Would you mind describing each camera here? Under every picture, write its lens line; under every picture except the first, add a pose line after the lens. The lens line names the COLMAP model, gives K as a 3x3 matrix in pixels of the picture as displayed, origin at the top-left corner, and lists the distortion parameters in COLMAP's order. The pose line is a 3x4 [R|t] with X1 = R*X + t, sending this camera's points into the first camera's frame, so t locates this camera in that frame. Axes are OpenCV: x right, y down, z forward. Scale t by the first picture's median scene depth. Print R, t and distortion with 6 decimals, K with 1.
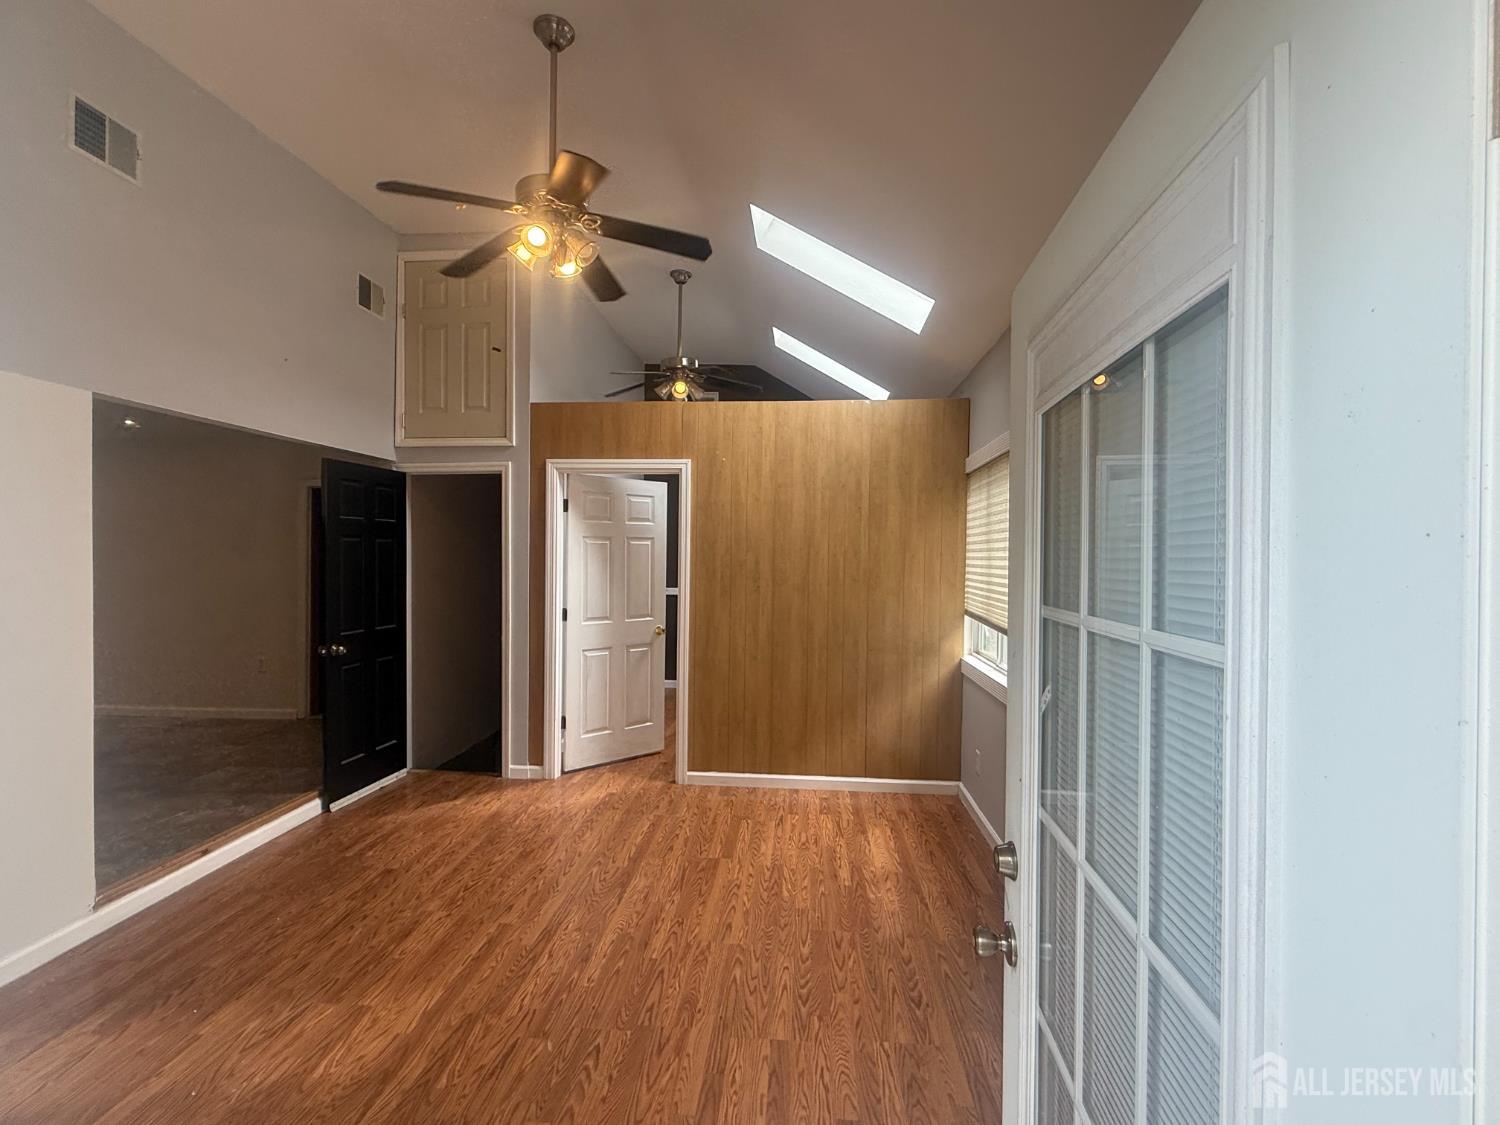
lens RADIAL K [[672.2, 0, 750.2], [0, 672.2, 556.7], [0, 0, 1]] dist [-0.000901, -0.000687]
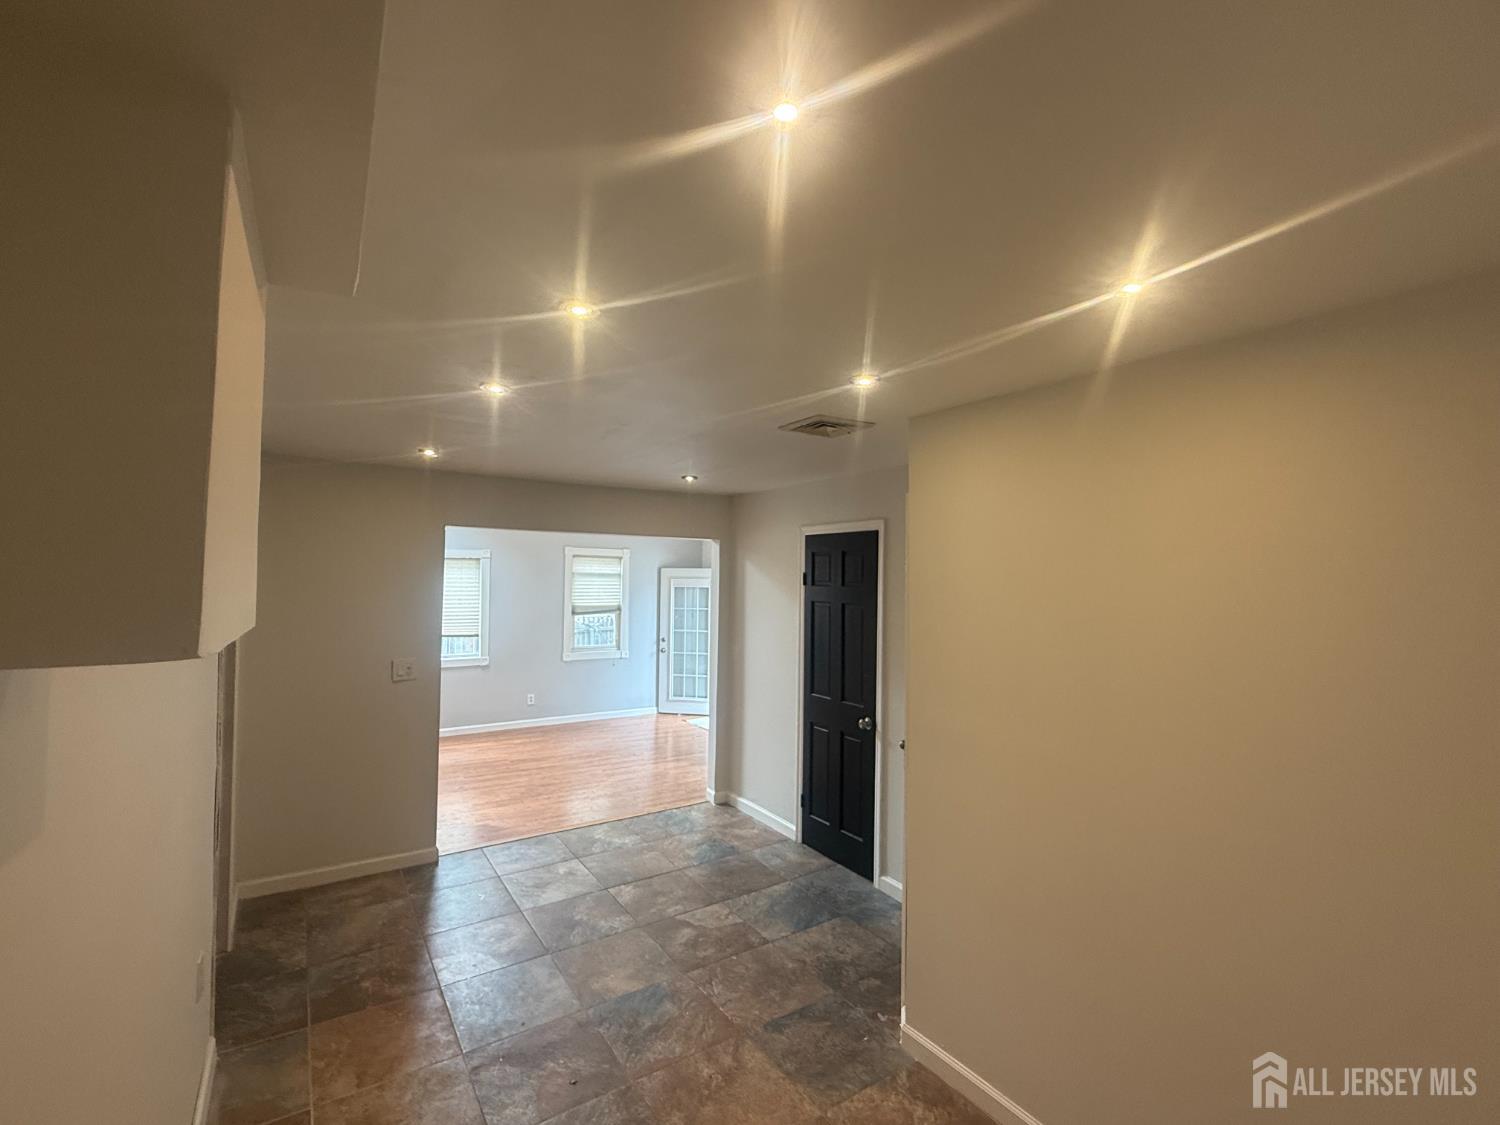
lens RADIAL K [[672.2, 0, 750.3], [0, 672.2, 566.7], [0, 0, 1]] dist [-0.000901, -0.000687]
pose [[-0.626384, -0.001246, 0.779514, -1.926466], [-0.018596, 0.999738, -0.013346, -0.107813], [-0.779293, -0.022856, -0.626243, 1.599005]]
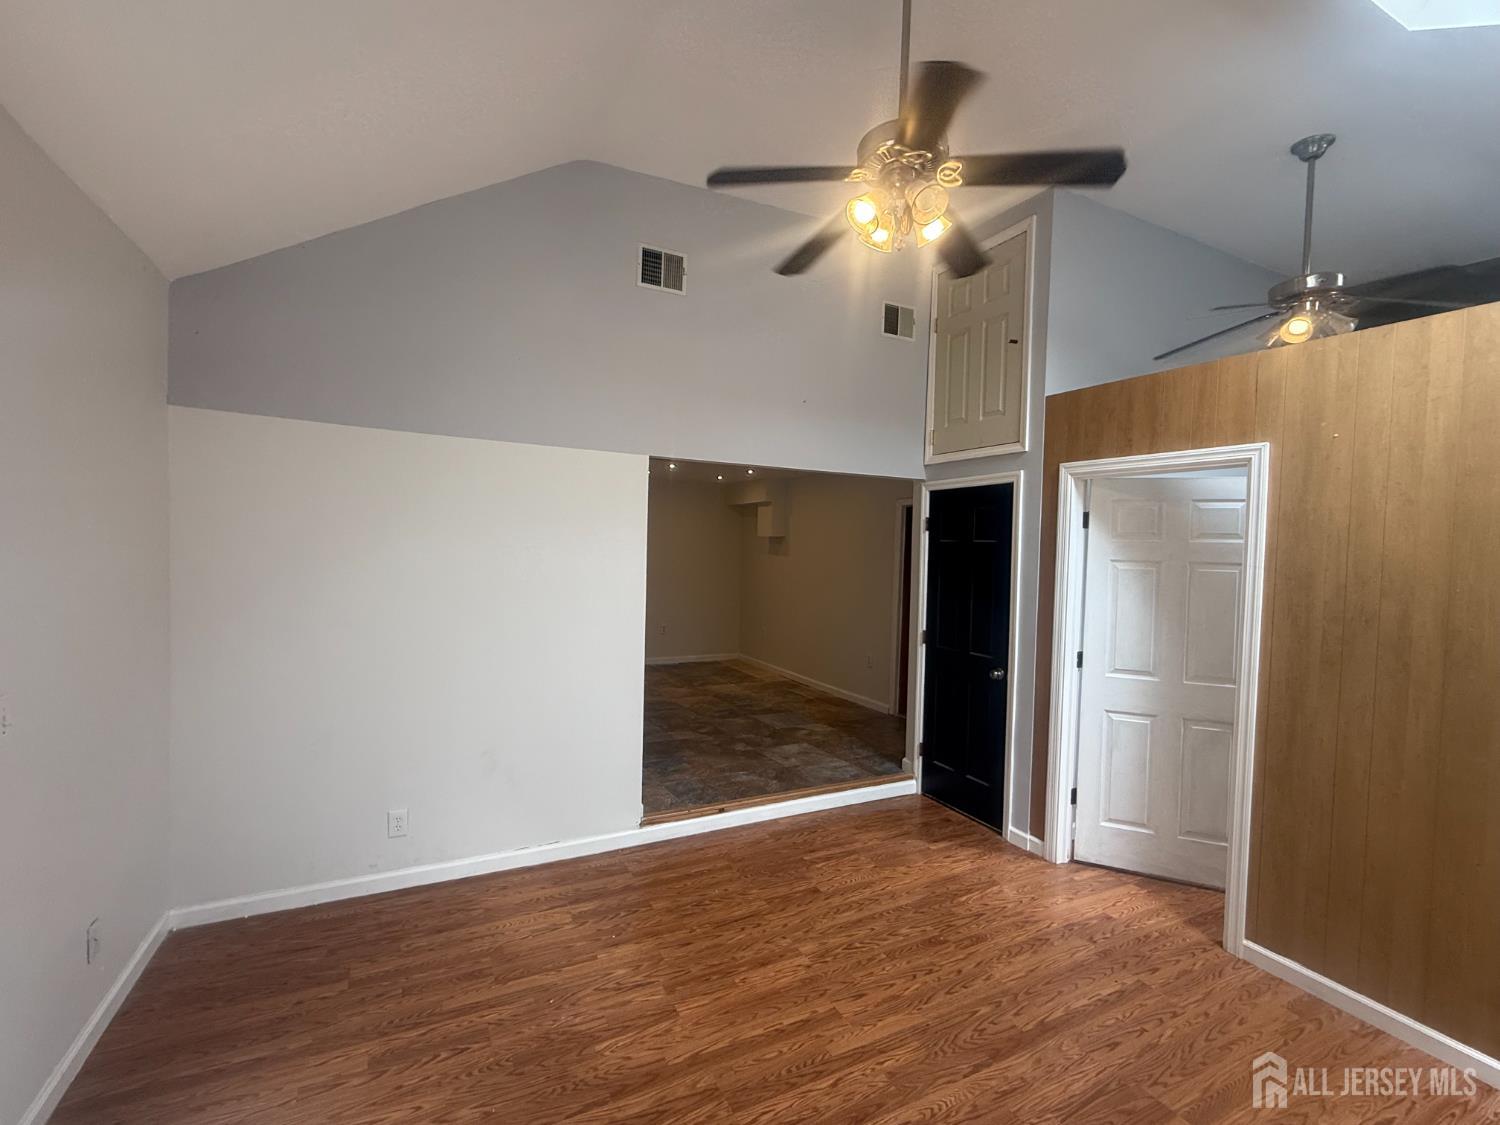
lens RADIAL K [[672.2, 0, 744.2], [0, 672.2, 556.5], [0, 0, 1]] dist [-0.000901, -0.000687]
pose [[0.522010, 0.022425, -0.852645, 0.235803], [-0.024786, 0.999631, 0.011117, -0.042170], [0.852579, 0.015331, 0.522373, 0.329178]]
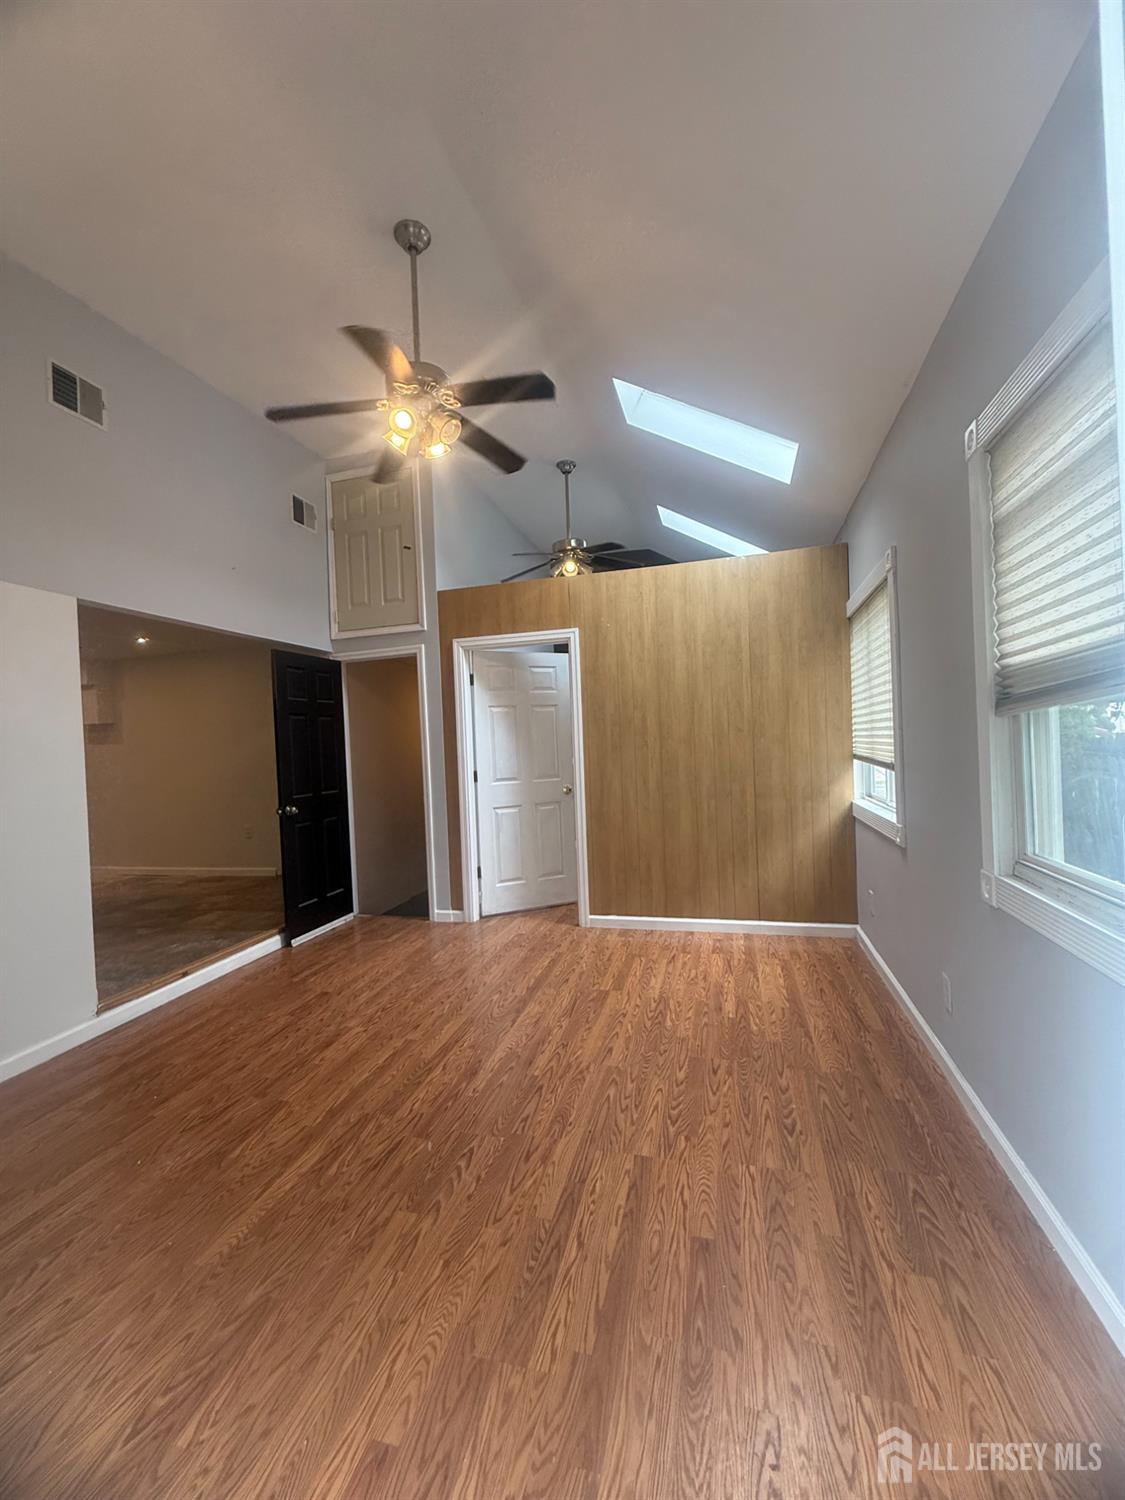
lens RADIAL K [[598.3, 0, 567.4], [0, 598.3, 743.6], [0, 0, 1]] dist [-0.005068, 0.000253]
pose [[0.982651, -0.050767, -0.178379, 0.071997], [0.050858, 0.998698, -0.004066, 0.055611], [0.178353, -0.005077, 0.983953, 0.055645]]
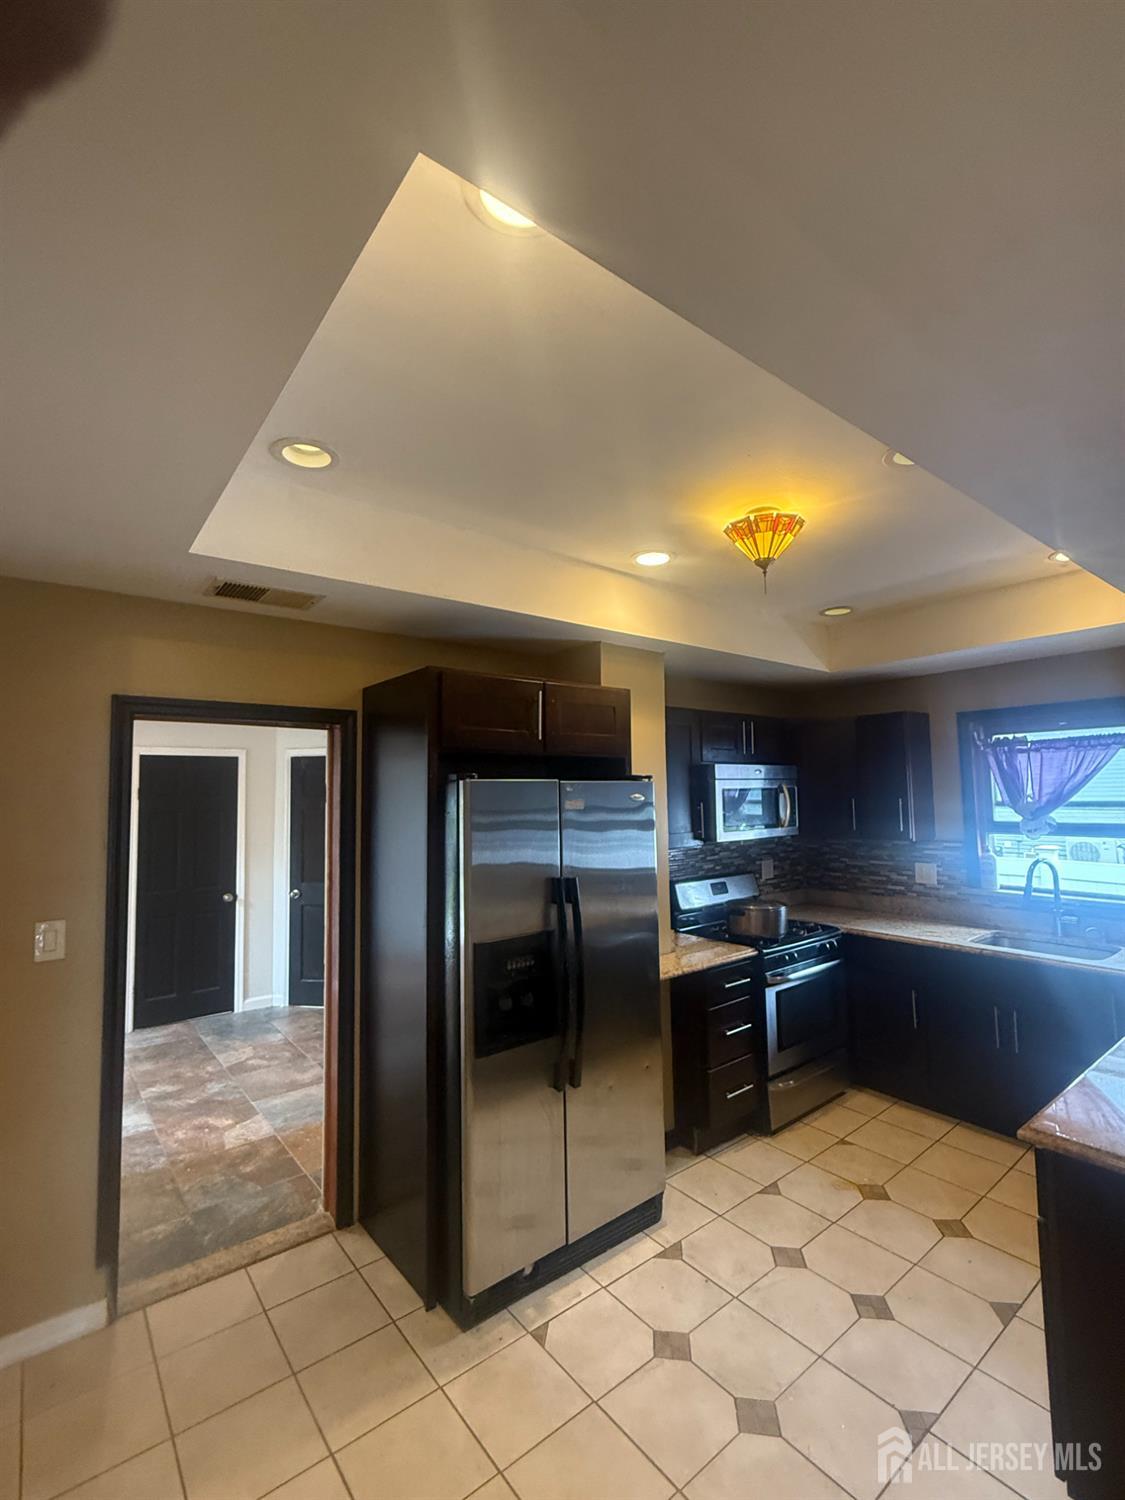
lens RADIAL K [[672.2, 0, 569.0], [0, 672.2, 749.3], [0, 0, 1]] dist [-0.000901, -0.000687]
pose [[-0.724303, -0.036757, -0.688501, -0.704674], [0.014658, 0.997531, -0.068675, -0.086289], [0.689326, -0.059833, -0.721976, 2.381565]]
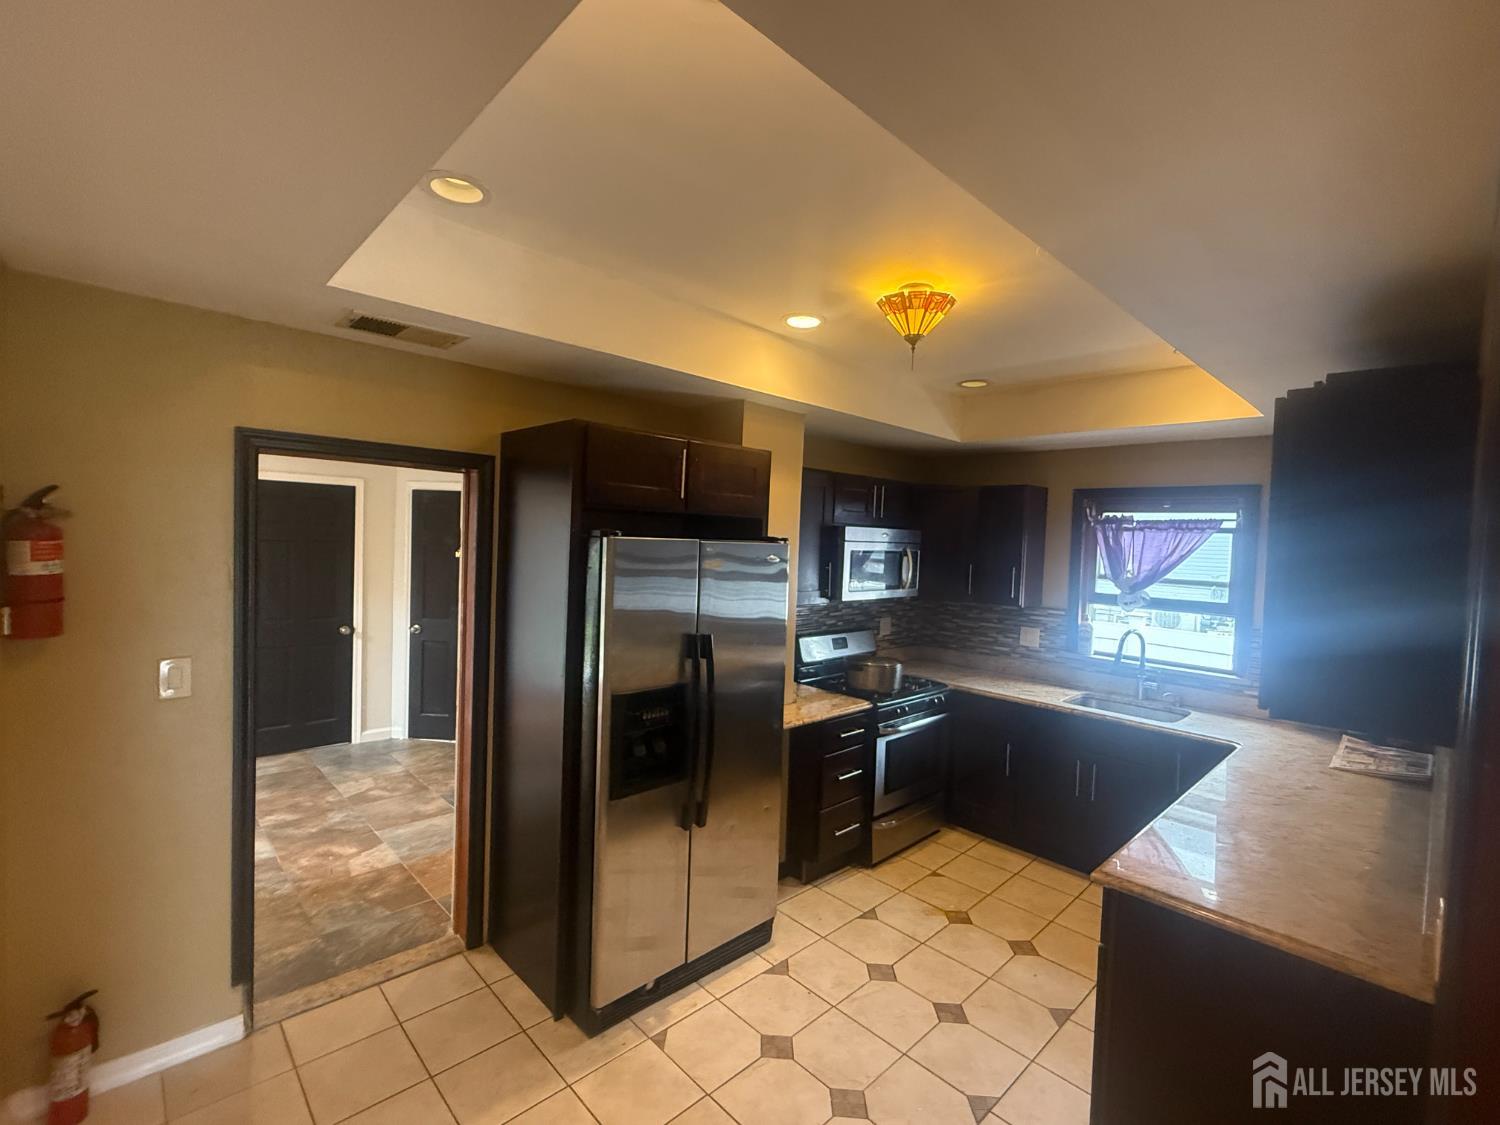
lens RADIAL K [[672.2, 0, 750.3], [0, 672.2, 562.6], [0, 0, 1]] dist [-0.000901, -0.000687]
pose [[-0.658619, 0.001241, -0.752475, -0.676759], [-0.039423, 0.998568, 0.036153, -0.106261], [0.751443, 0.053476, -0.657628, 2.379377]]
